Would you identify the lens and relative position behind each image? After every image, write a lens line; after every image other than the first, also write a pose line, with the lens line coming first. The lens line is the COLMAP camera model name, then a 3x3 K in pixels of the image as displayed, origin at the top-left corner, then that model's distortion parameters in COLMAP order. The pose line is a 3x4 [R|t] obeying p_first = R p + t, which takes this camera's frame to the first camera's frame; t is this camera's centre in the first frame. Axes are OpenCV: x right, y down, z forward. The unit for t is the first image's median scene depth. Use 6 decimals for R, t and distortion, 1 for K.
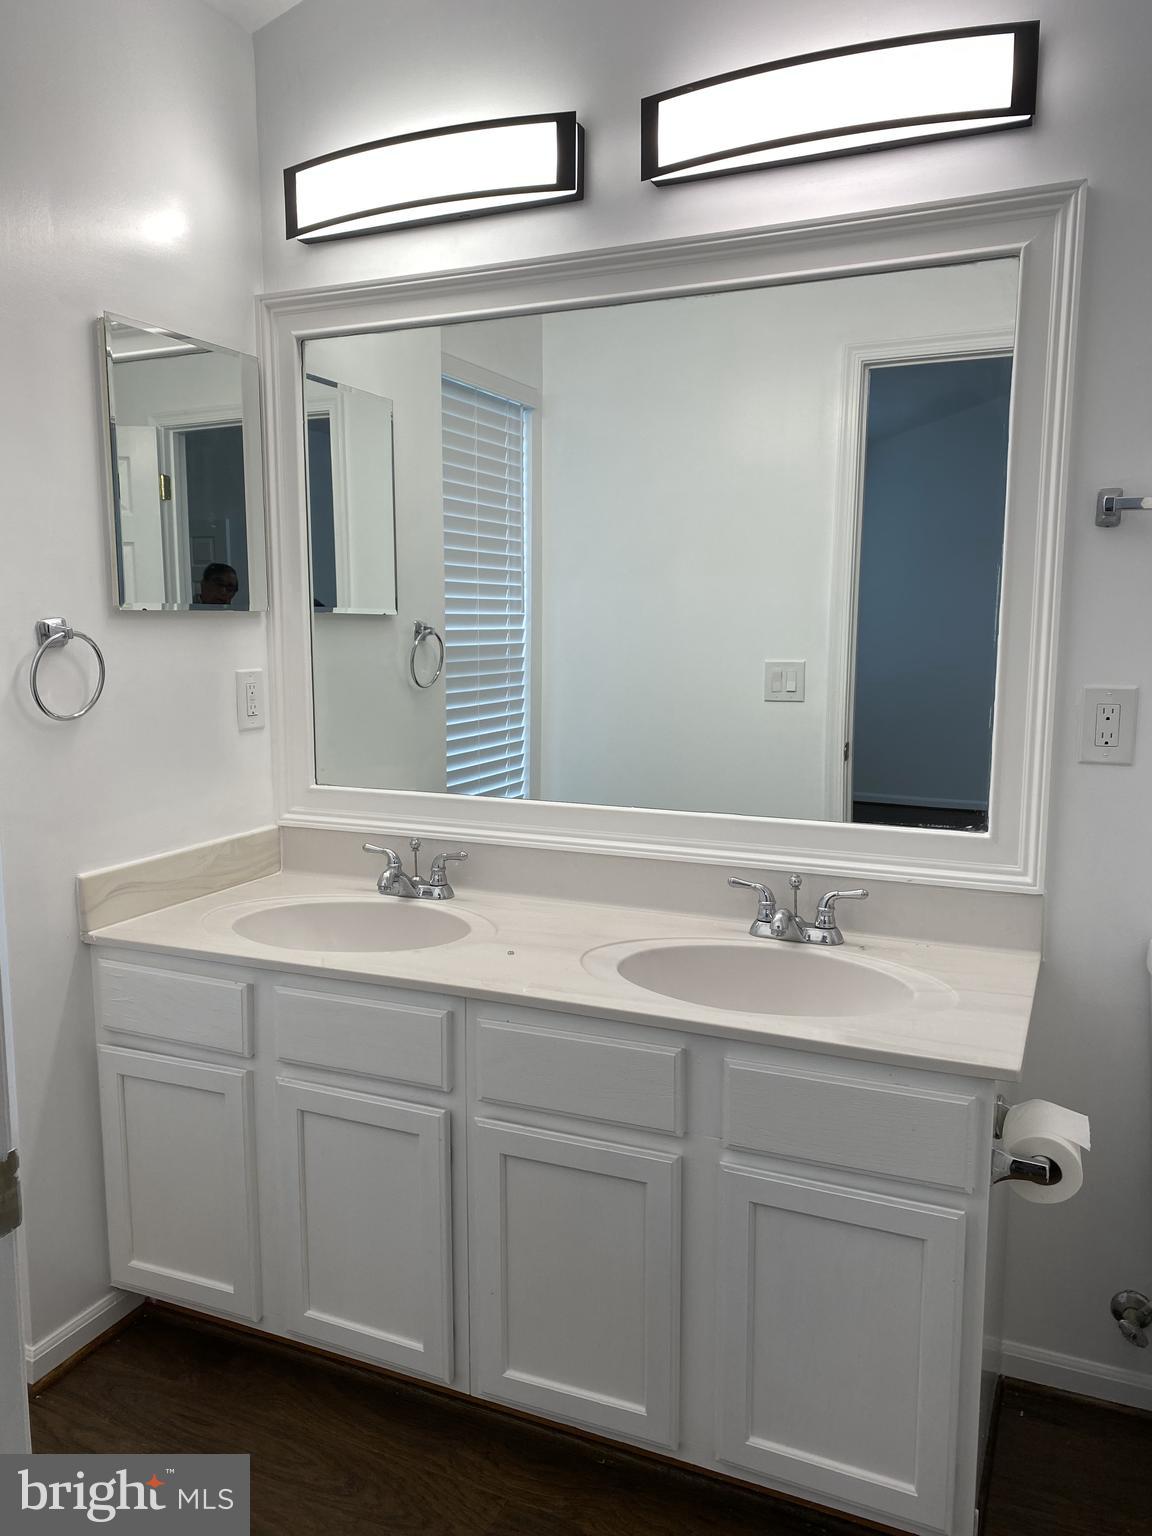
lens RADIAL K [[1165.3, 0, 576.0], [0, 1165.3, 768.0], [0, 0, 1]] dist [0.076102, -0.084294]
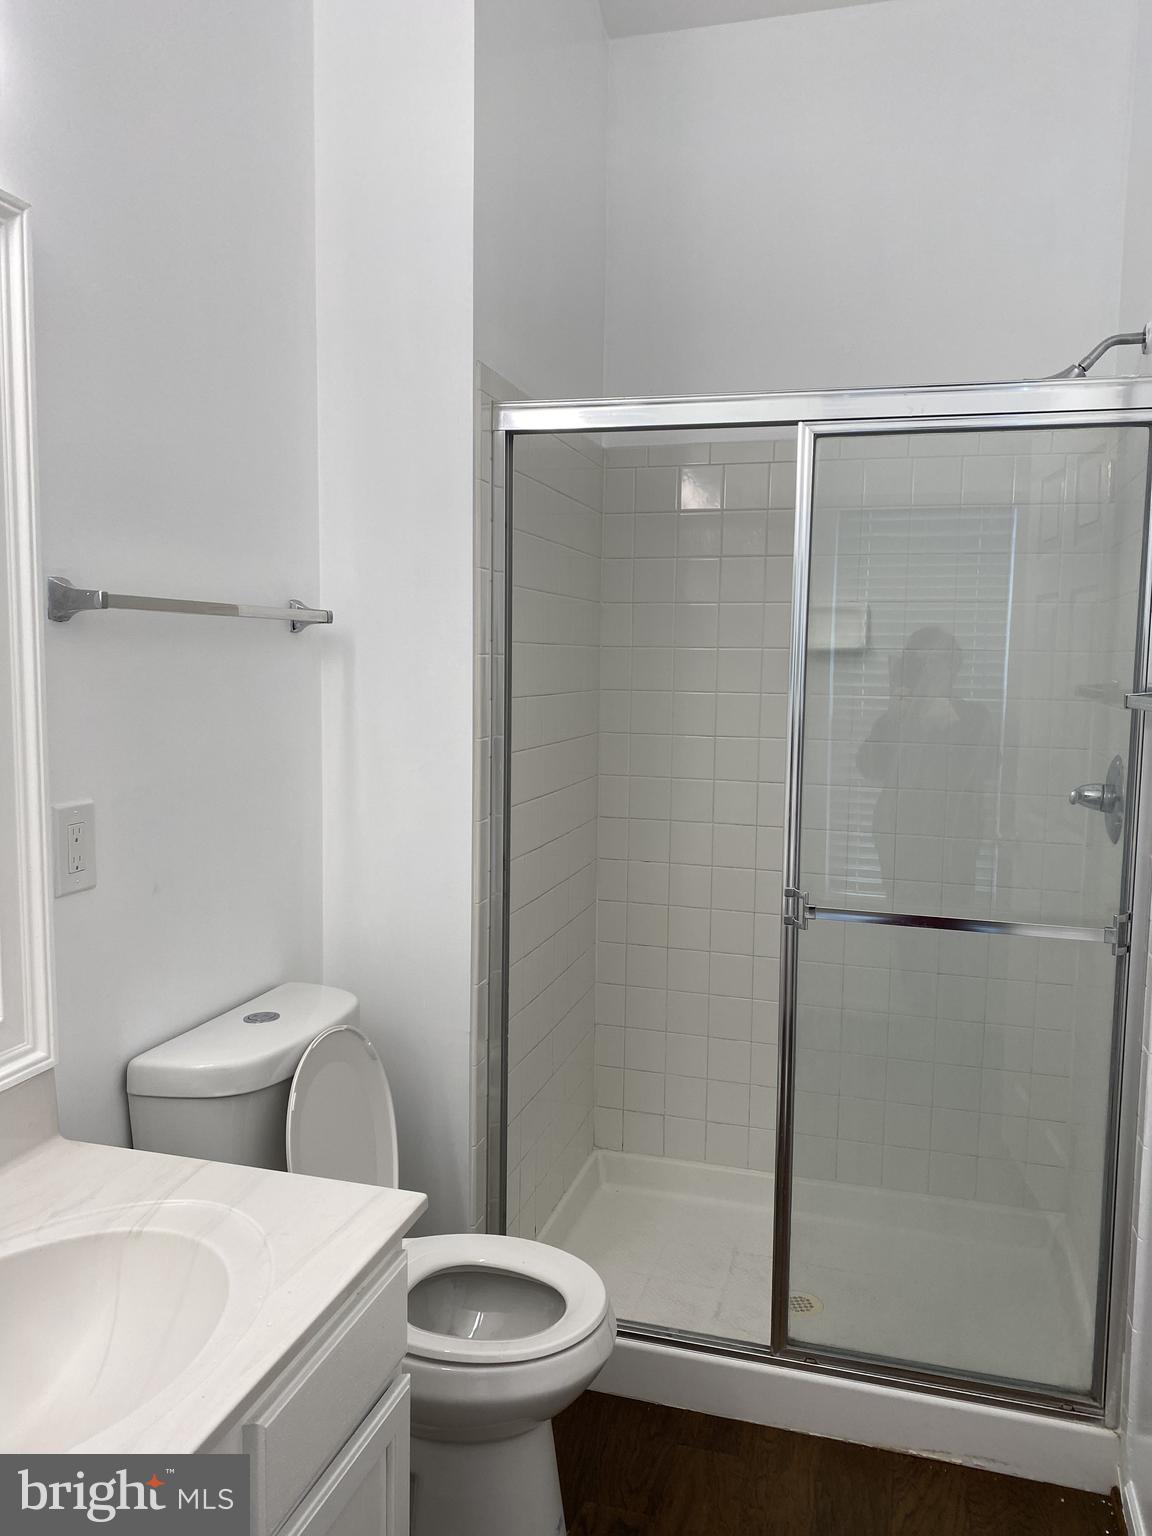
lens RADIAL K [[1165.3, 0, 576.0], [0, 1165.3, 768.0], [0, 0, 1]] dist [0.076102, -0.084294]
pose [[-0.141387, -0.099213, 0.984970, -0.448593], [0.110918, 0.987113, 0.115350, -0.153146], [-0.983721, 0.125560, -0.128560, 0.742748]]
